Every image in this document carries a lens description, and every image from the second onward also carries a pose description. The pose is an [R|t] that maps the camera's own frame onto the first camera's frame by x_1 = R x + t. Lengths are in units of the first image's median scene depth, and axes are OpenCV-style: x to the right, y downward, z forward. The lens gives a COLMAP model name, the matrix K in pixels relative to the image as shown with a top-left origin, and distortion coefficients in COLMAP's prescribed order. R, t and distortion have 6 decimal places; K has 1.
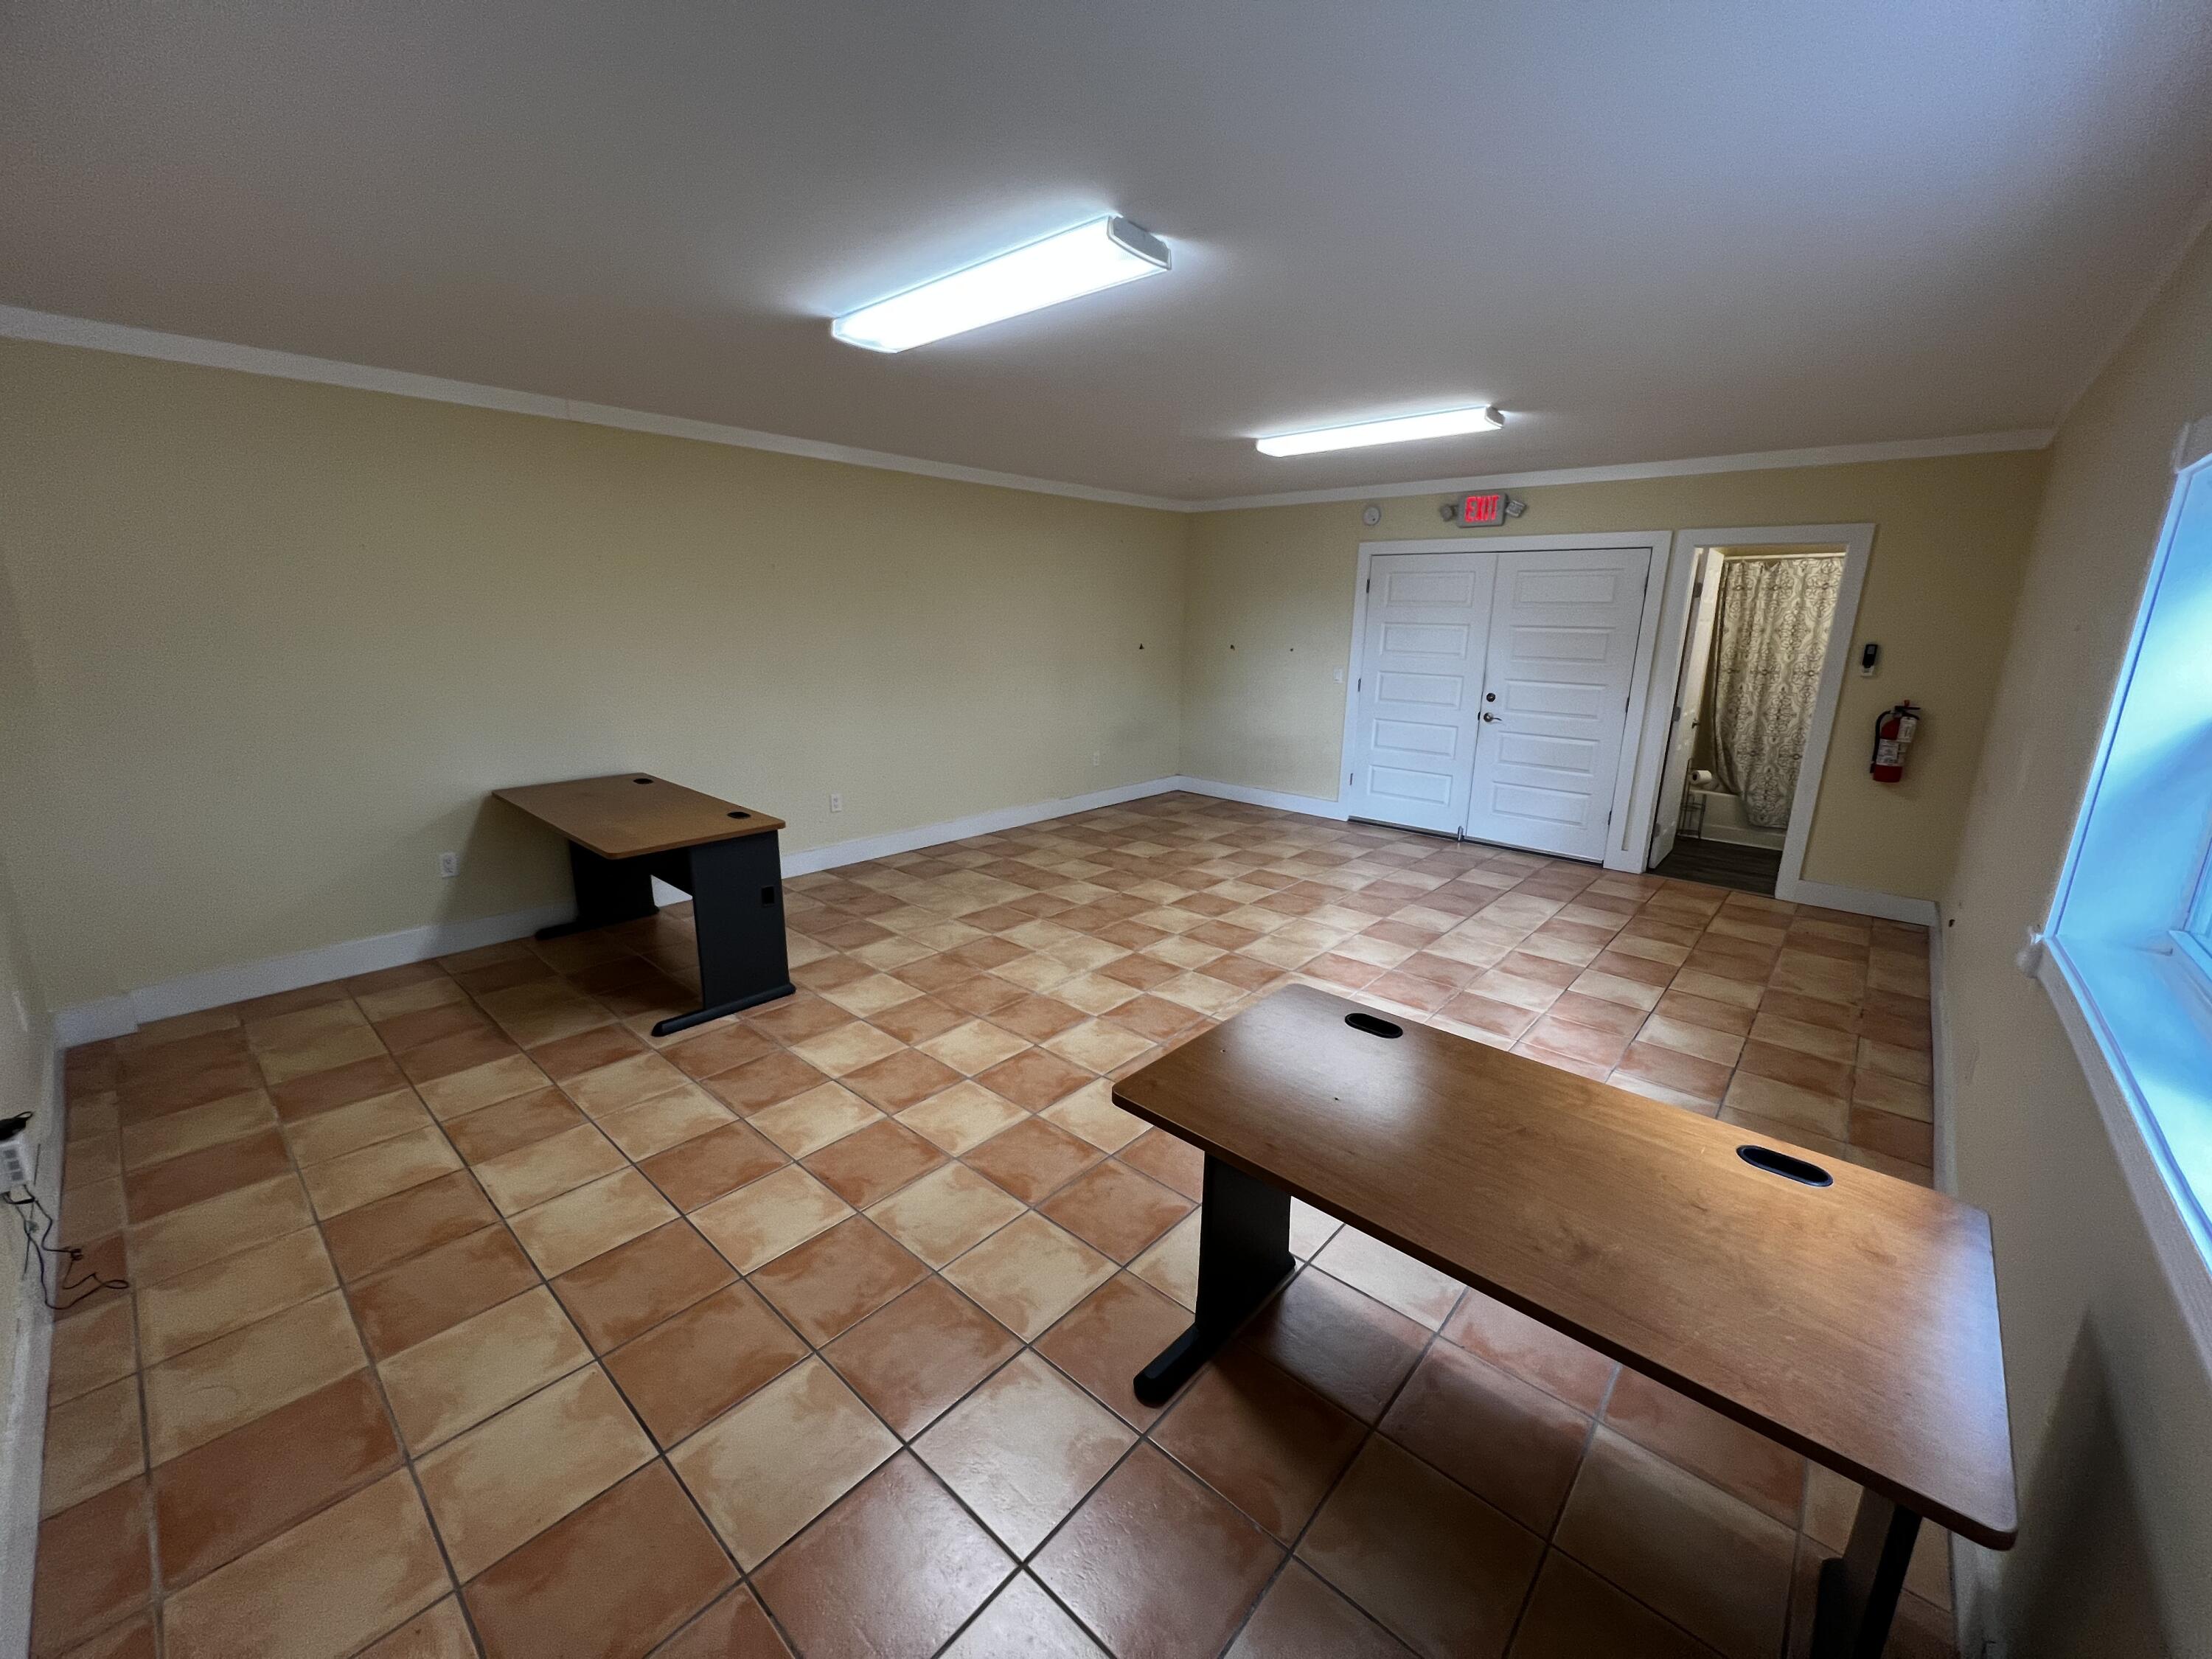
lens RADIAL K [[883.7, 0, 1096.2], [0, 883.7, 824.2], [0, 0, 1]] dist [0.000342, 0.000773]
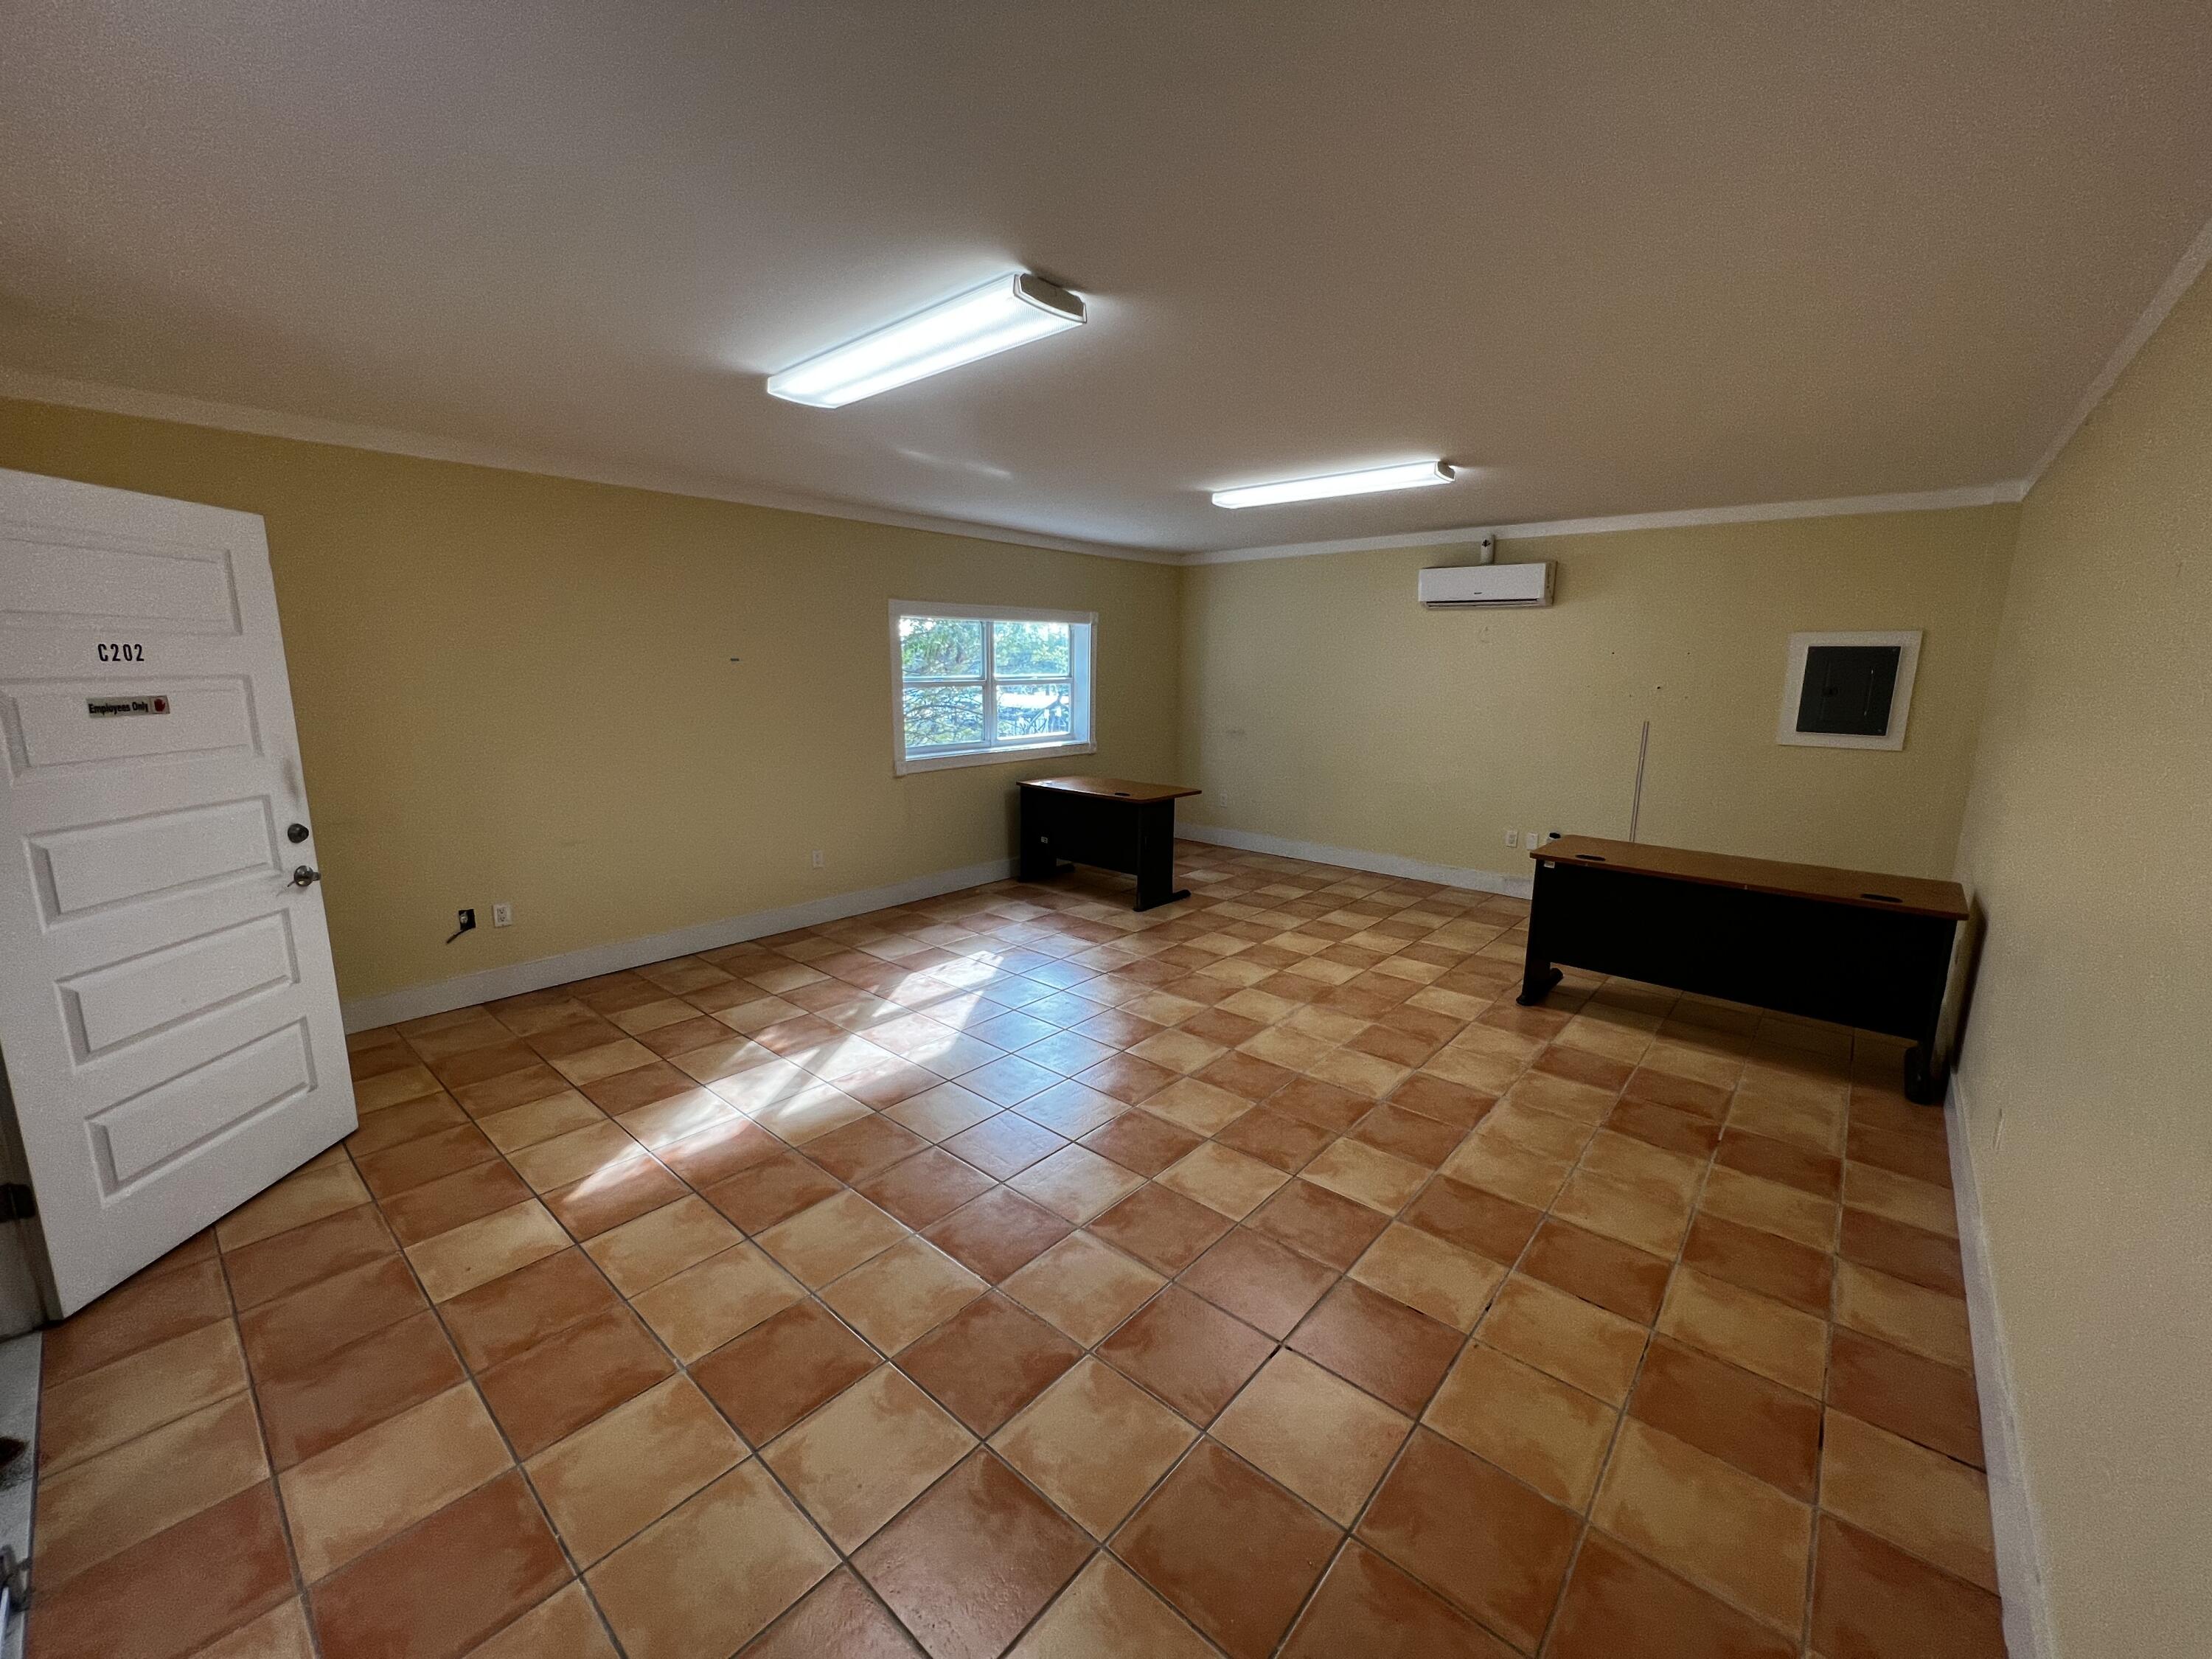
lens RADIAL K [[883.7, 0, 1099.3], [0, 883.7, 819.1], [0, 0, 1]] dist [0.000342, 0.000773]
pose [[-0.999581, -0.022638, -0.018054, 0.174017], [-0.028012, 0.913913, 0.404941, -0.366807], [0.007332, 0.405277, -0.914164, 1.505654]]
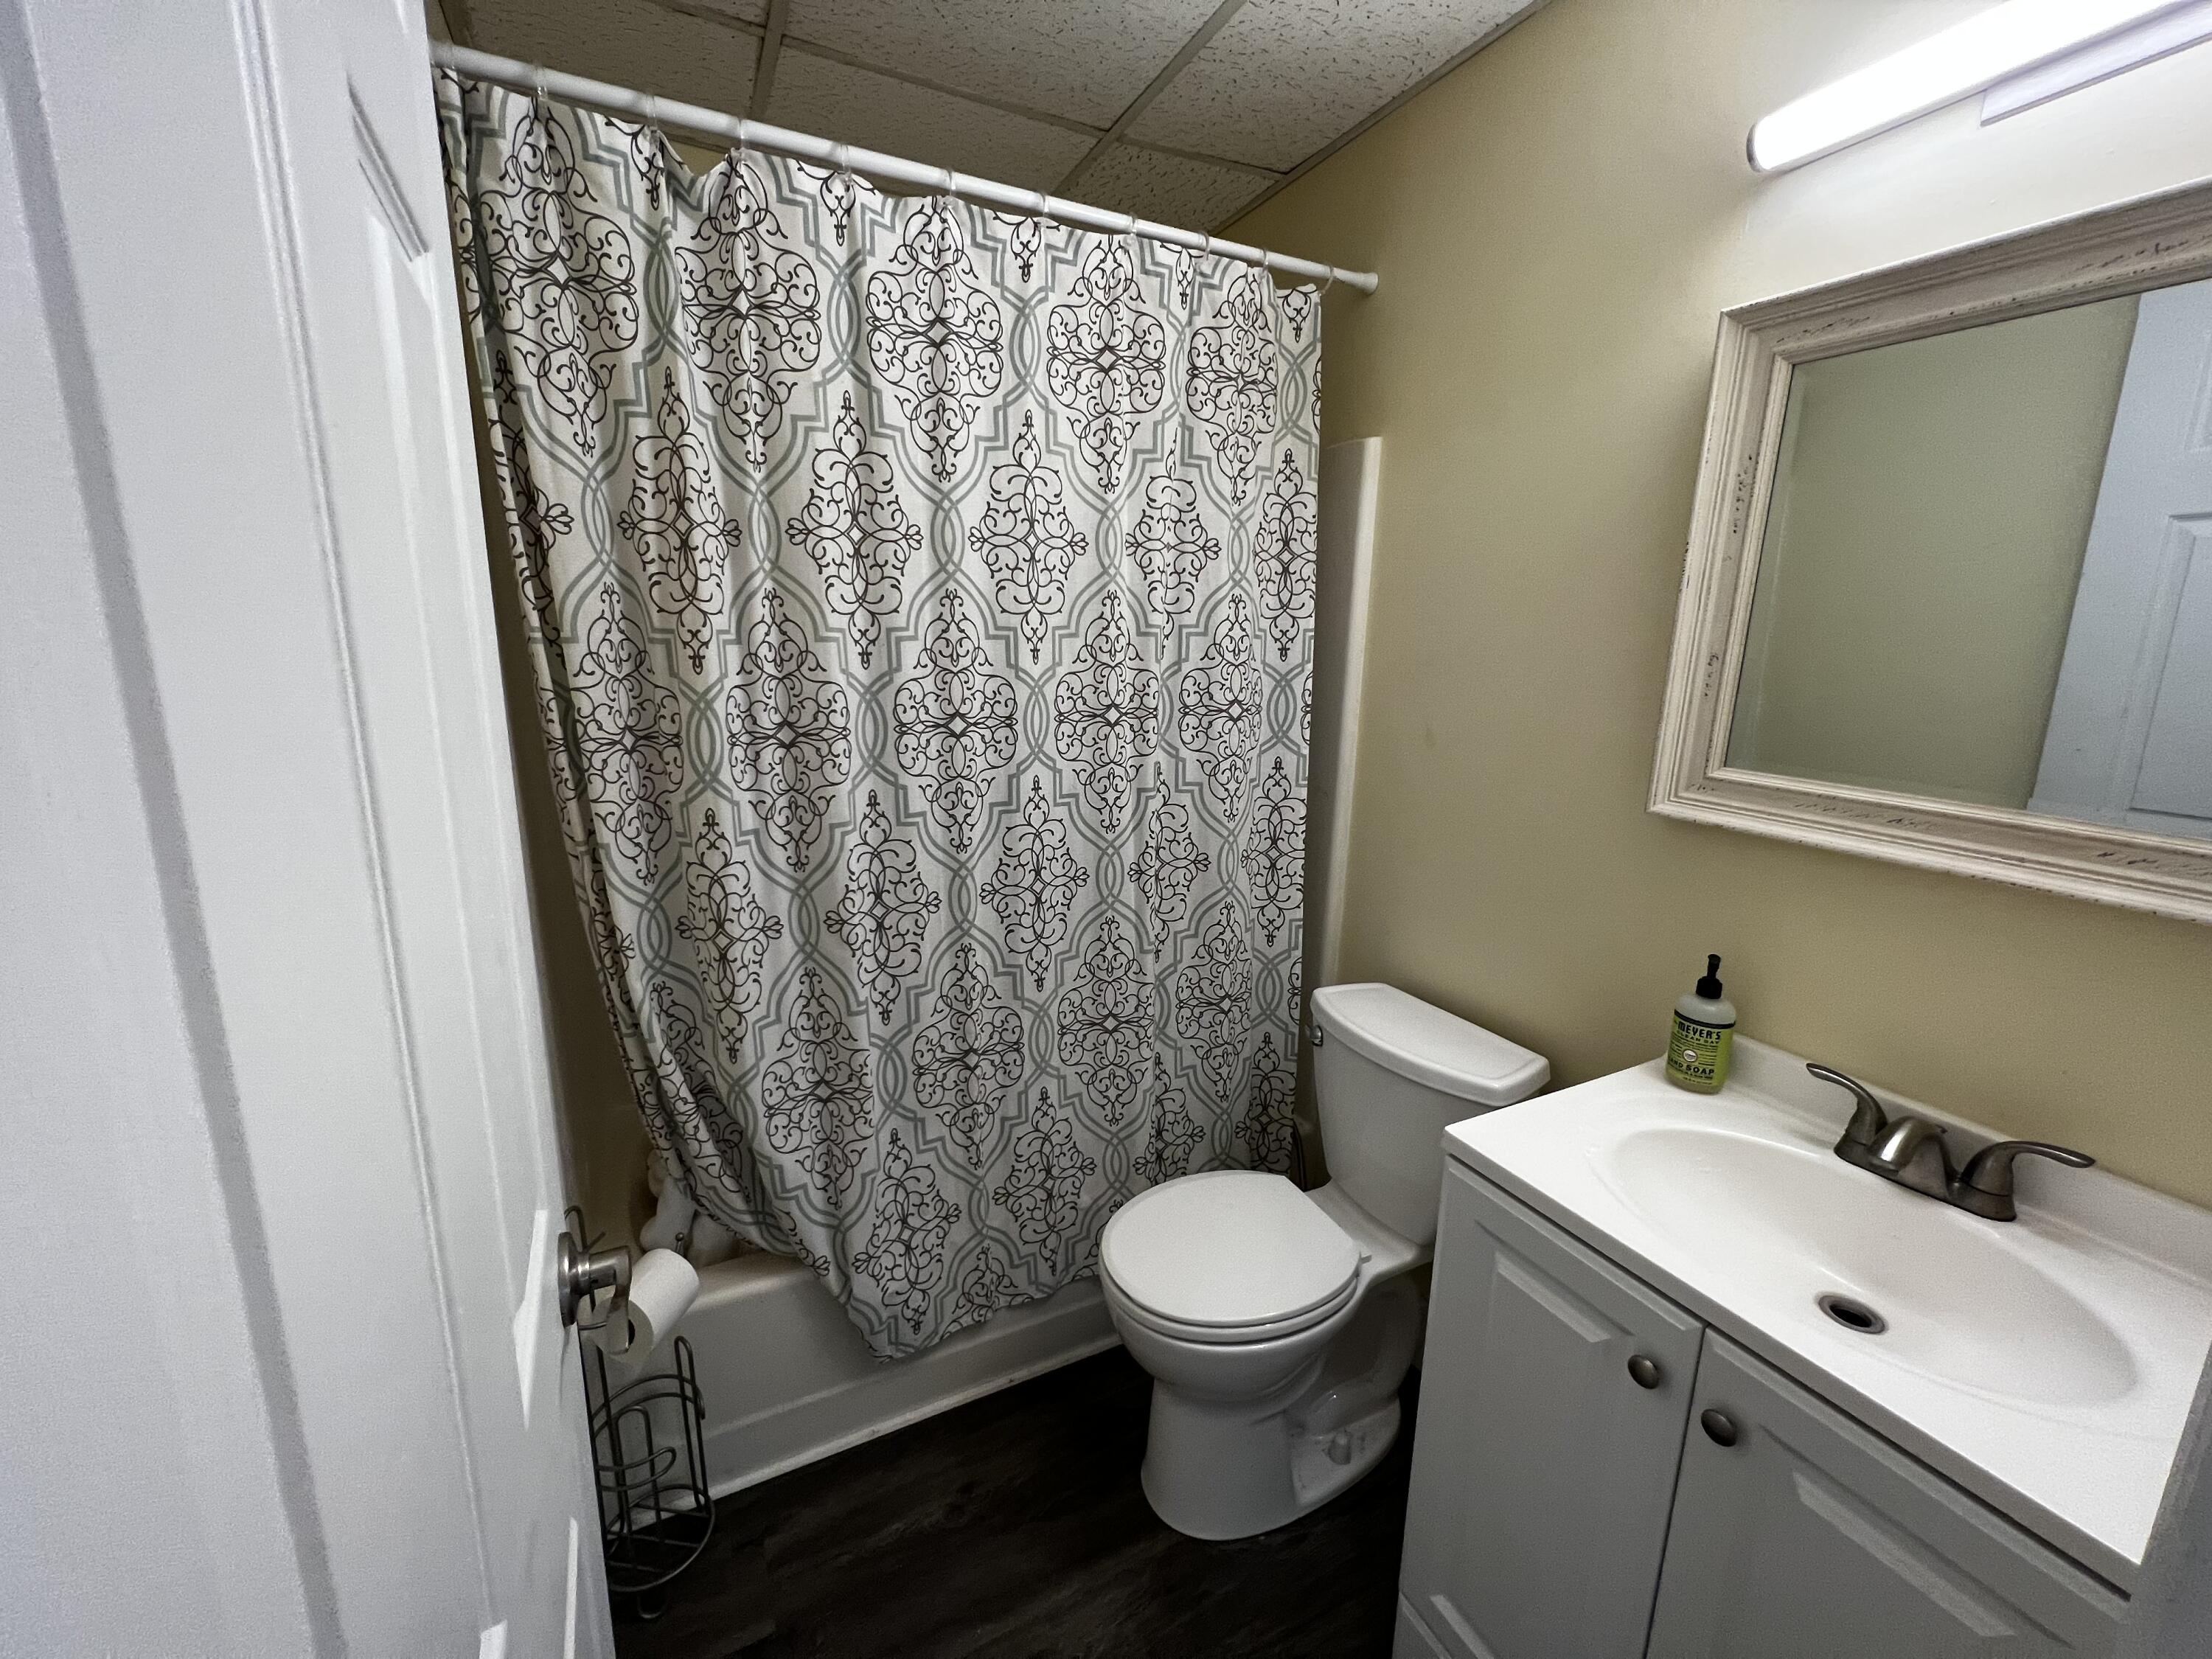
lens RADIAL K [[883.7, 0, 1097.9], [0, 883.7, 824.0], [0, 0, 1]] dist [0.000342, 0.000773]
pose [[0.364472, -0.196763, 0.910189, 0.755529], [0.205593, 0.970305, 0.127432, -0.209347], [-0.908235, 0.140683, 0.394103, 1.097039]]
